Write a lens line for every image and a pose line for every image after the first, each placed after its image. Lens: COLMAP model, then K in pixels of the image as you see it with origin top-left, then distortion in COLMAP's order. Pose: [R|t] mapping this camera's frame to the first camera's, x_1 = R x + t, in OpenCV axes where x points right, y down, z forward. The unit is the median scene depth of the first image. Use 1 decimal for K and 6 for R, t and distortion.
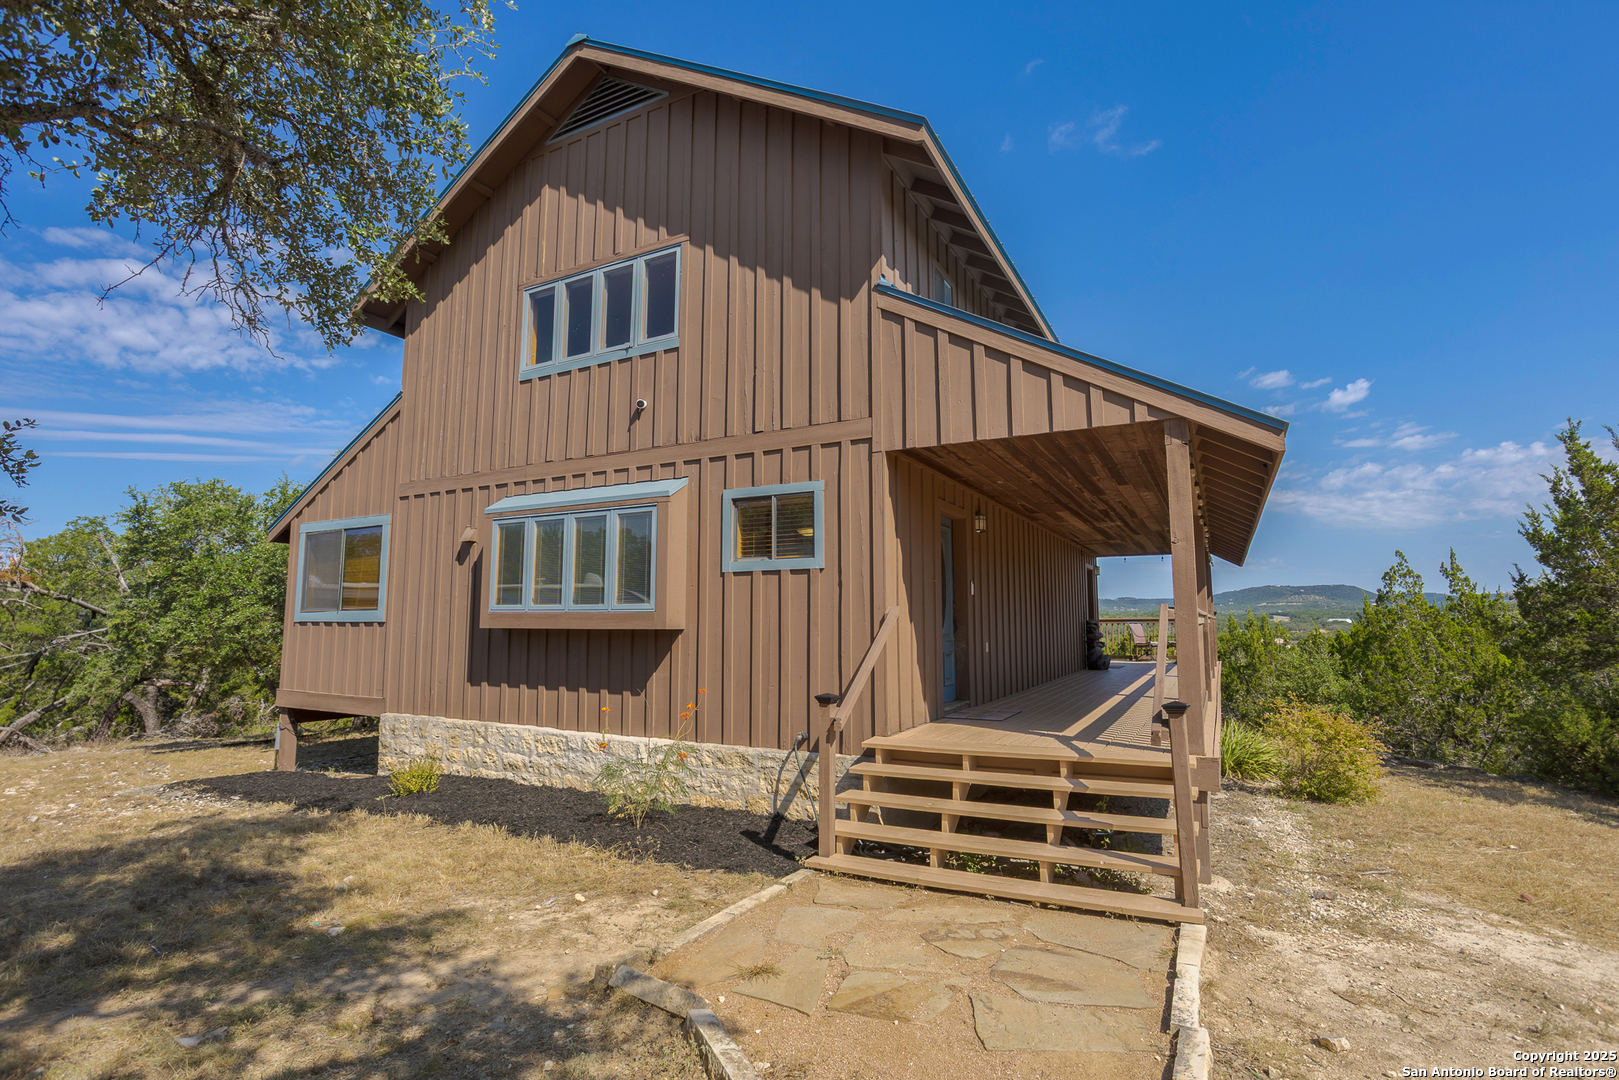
lens RADIAL K [[779.6, 0, 809.6], [0, 779.6, 531.4], [0, 0, 1]] dist [-0.051445, 0.032135]
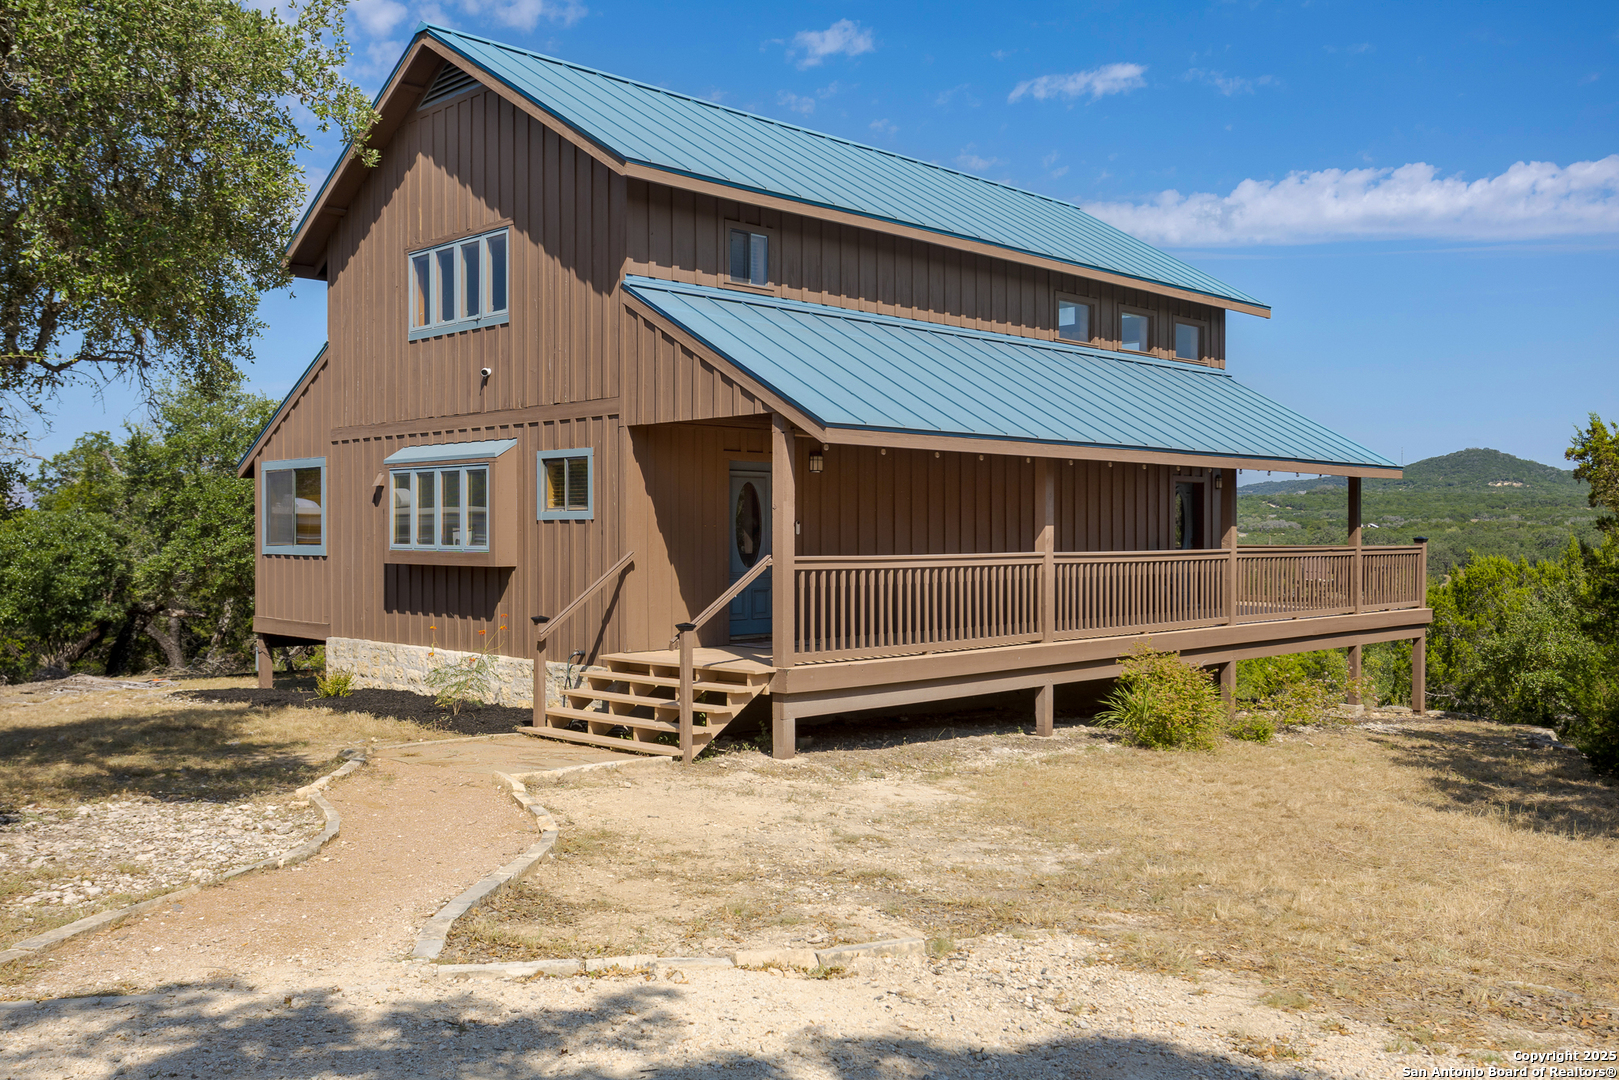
lens RADIAL K [[1418.9, 0, 809.5], [0, 1418.9, 540.0], [0, 0, 1]] dist [0.008907, 0.003740]
pose [[0.956889, 0.003045, -0.290438, 0.800010], [0.032667, 0.992472, 0.118034, -0.140061], [0.288611, -0.122433, 0.949586, -0.833685]]
